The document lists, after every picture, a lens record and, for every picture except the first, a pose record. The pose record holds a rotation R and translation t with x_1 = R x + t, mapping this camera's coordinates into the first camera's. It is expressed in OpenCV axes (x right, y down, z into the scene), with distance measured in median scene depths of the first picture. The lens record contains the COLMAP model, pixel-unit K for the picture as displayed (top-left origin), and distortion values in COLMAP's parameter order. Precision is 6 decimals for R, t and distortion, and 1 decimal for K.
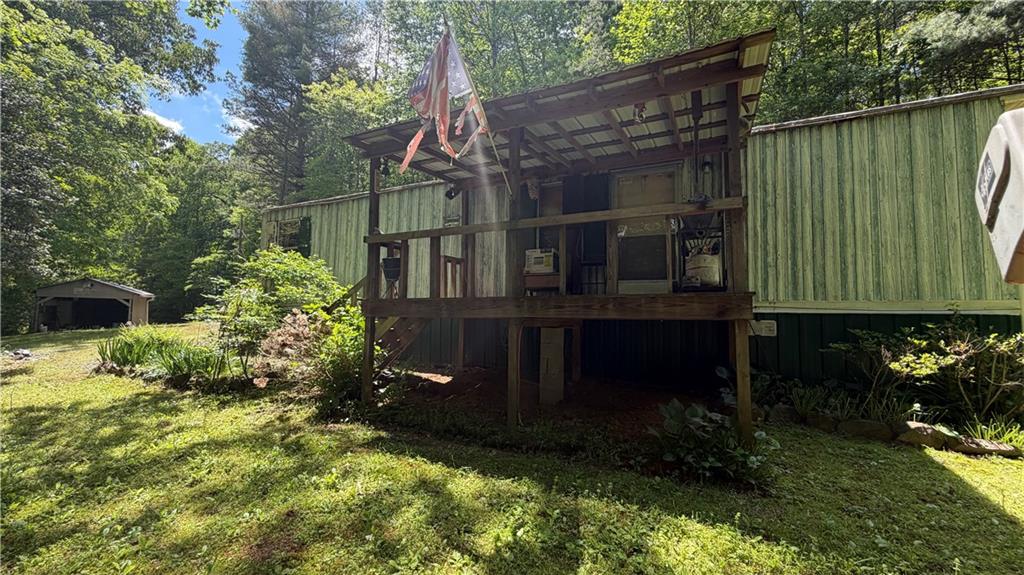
lens RADIAL K [[411.7, 0, 509.8], [0, 411.7, 284.5], [0, 0, 1]] dist [-0.002609, 0.000591]
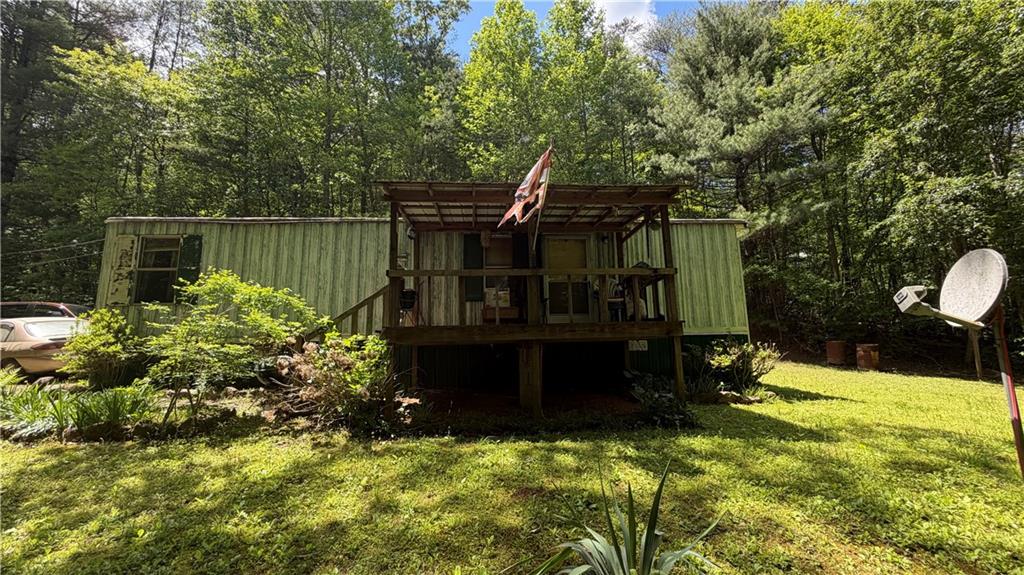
lens RADIAL K [[411.7, 0, 507.1], [0, 411.7, 285.6], [0, 0, 1]] dist [-0.002609, 0.000591]
pose [[0.862687, 0.050804, 0.503181, -0.592435], [-0.009027, 0.996330, -0.085119, 0.015166], [-0.505658, 0.068888, 0.859979, -0.107033]]
